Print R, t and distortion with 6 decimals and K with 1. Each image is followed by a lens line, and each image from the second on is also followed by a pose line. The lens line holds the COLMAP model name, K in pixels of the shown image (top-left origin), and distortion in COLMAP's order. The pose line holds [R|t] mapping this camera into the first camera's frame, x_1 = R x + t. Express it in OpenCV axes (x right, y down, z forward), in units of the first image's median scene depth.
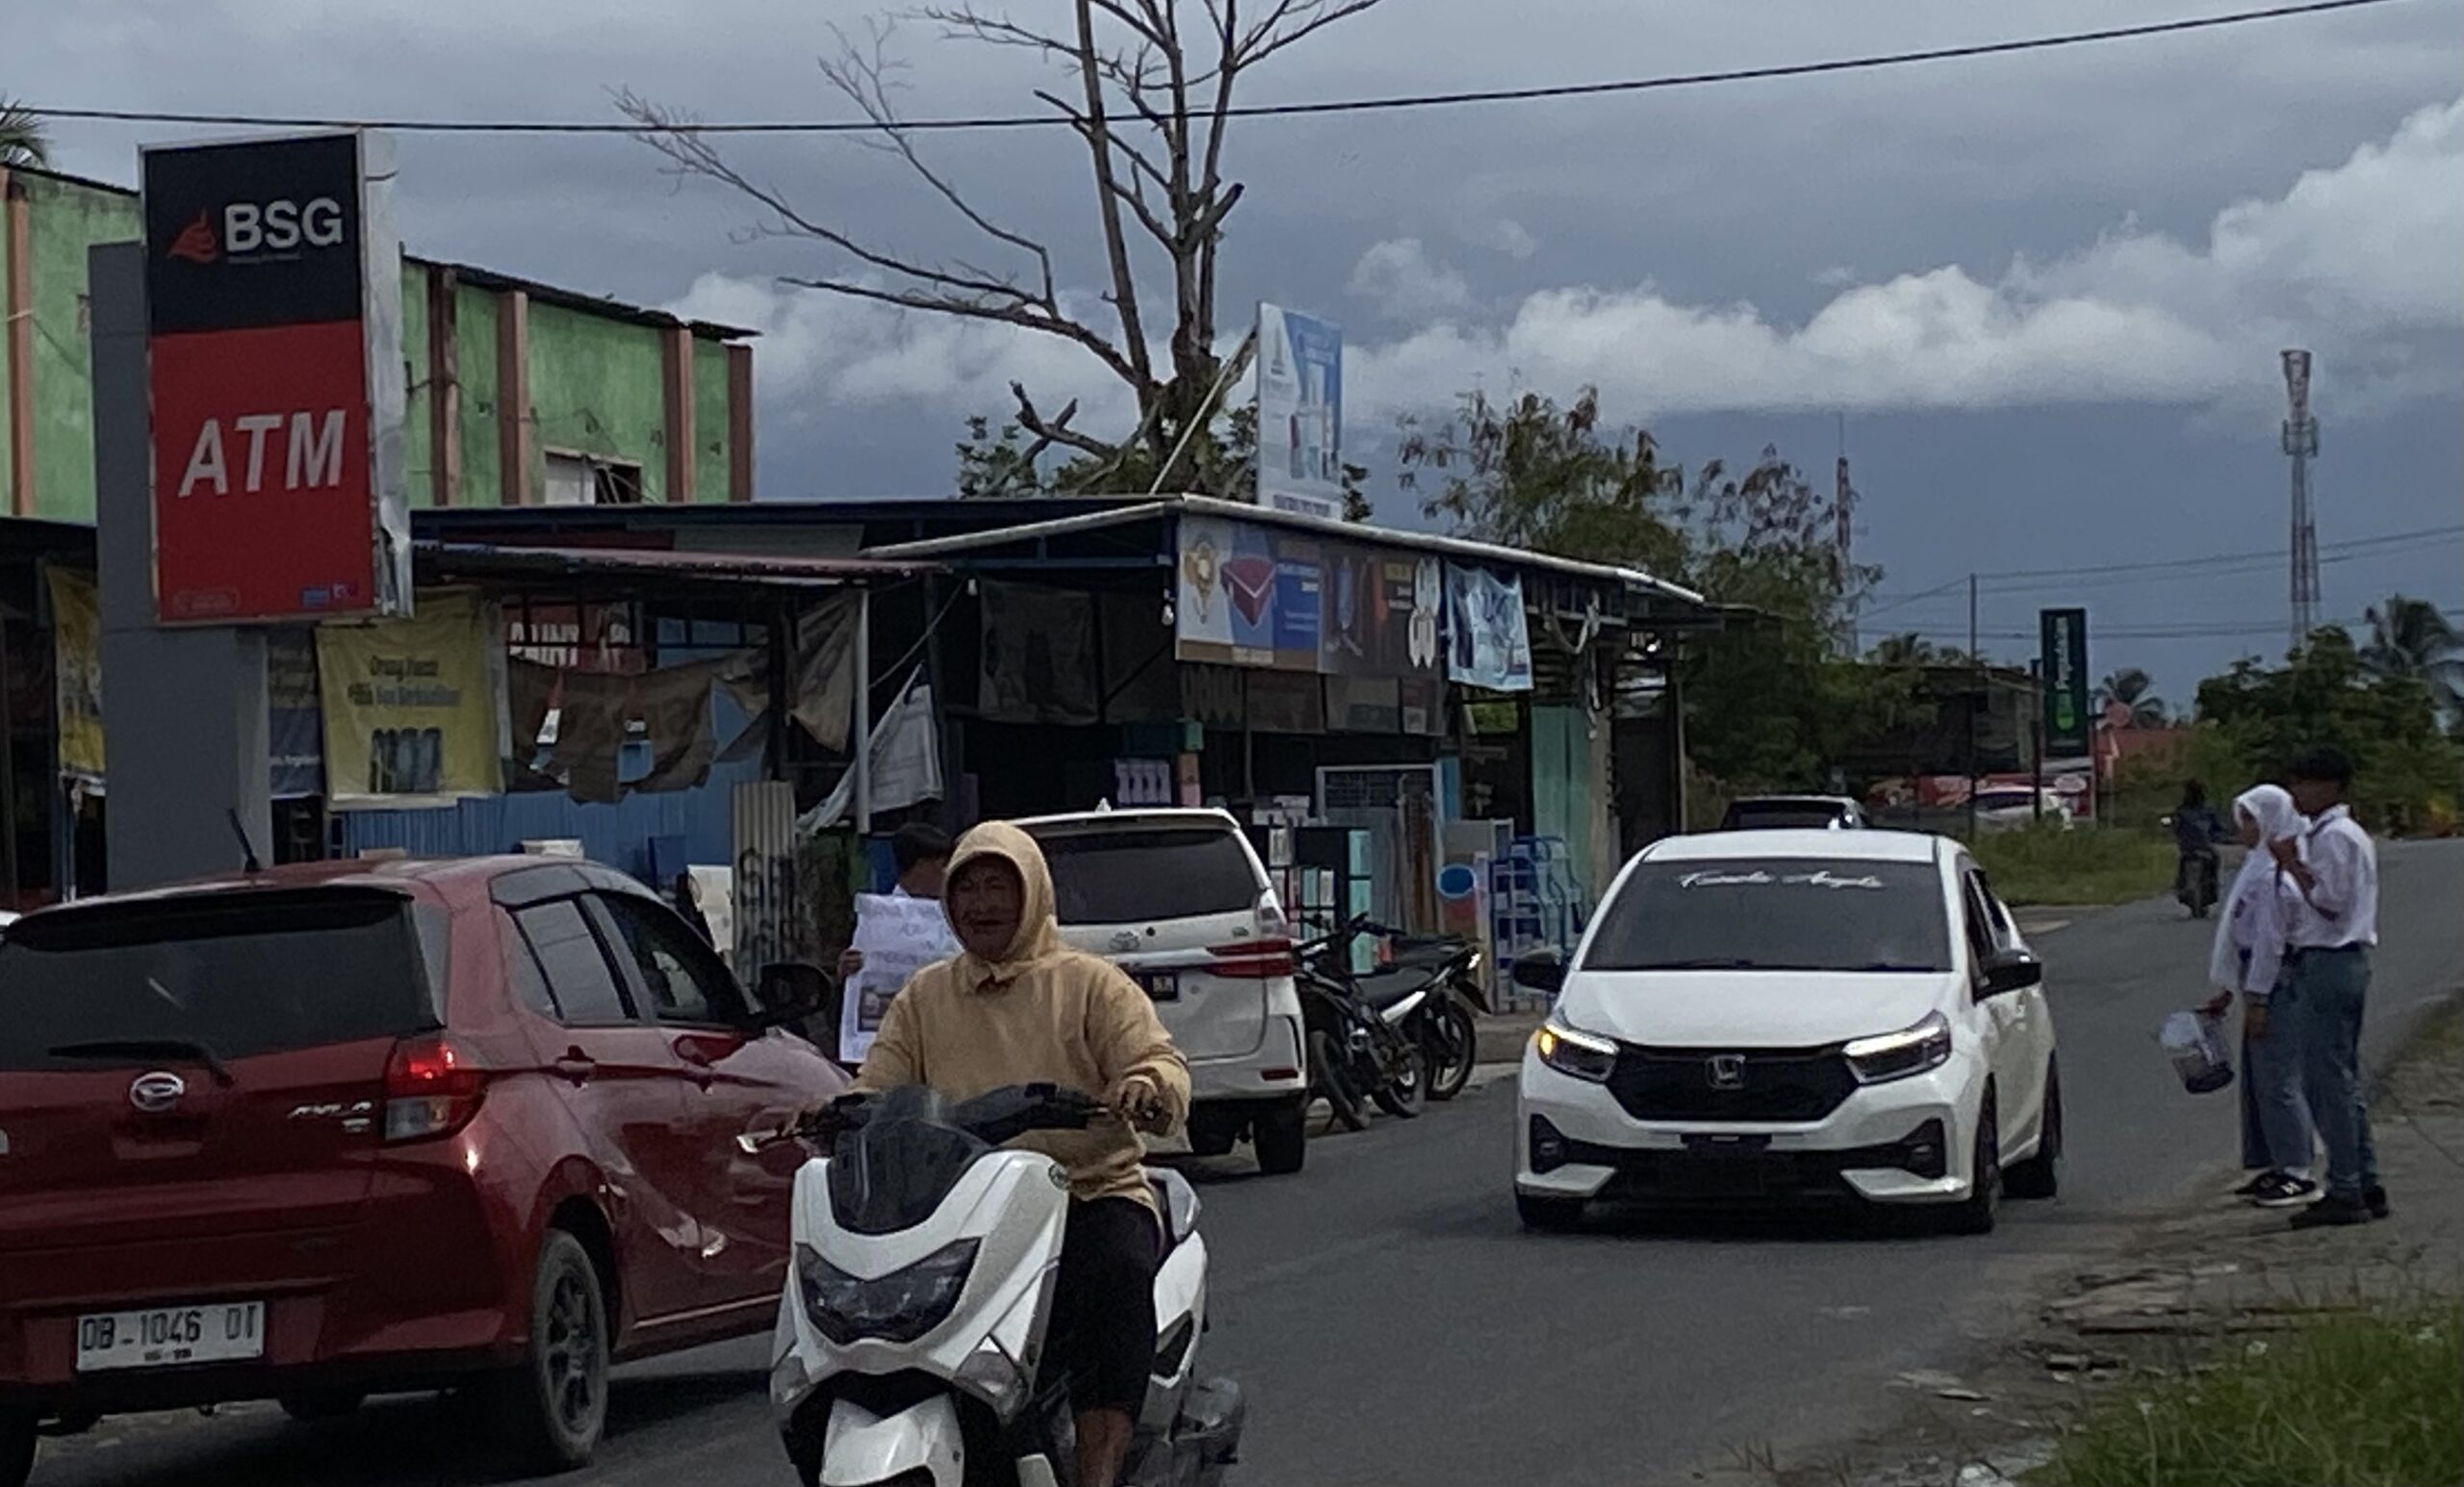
lens RADIAL K [[6527.5, 0, 1231.9], [0, 6527.5, 744.0], [0, 0, 1]] dist [0.033711, 0.000000]
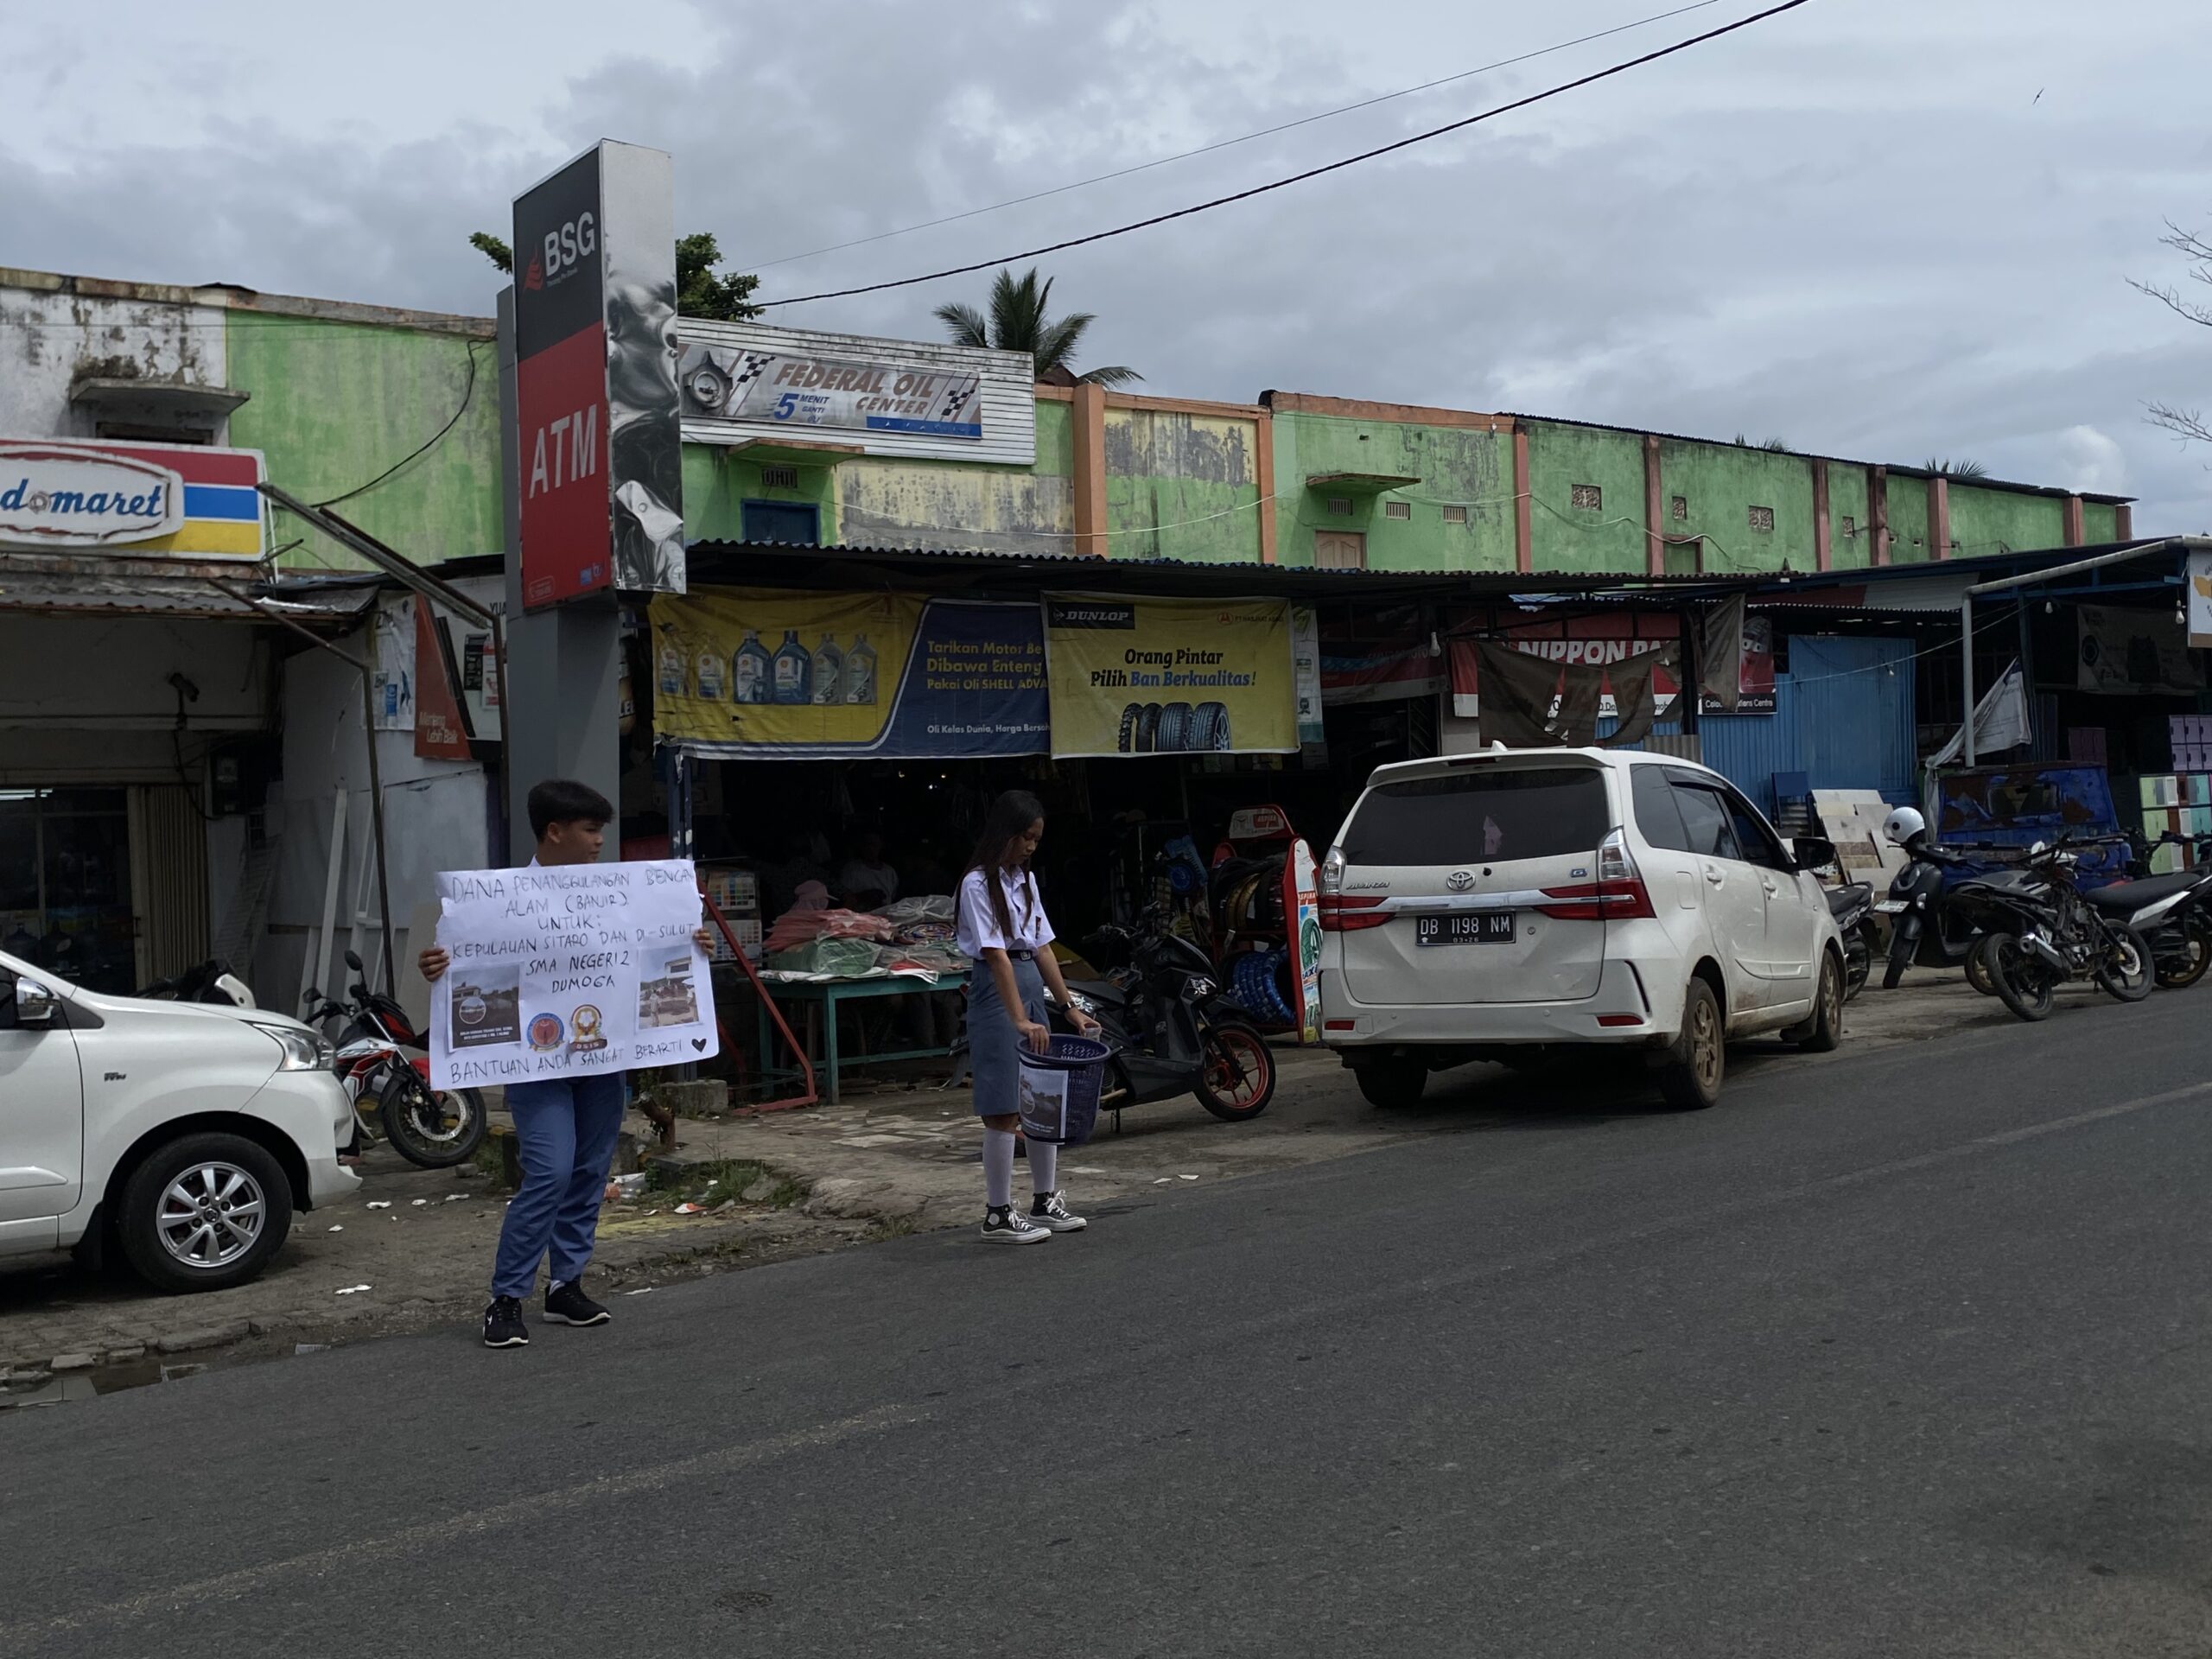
lens RADIAL K [[2214.7, 0, 1107.4], [0, 2214.7, 822.8], [0, 0, 1]] dist [0.035925, 0.000000]
pose [[0.814269, -0.005894, -0.580458, 0.125835], [0.027437, 0.999222, 0.028343, 0.009011], [0.579839, -0.039005, 0.813797, 0.630591]]
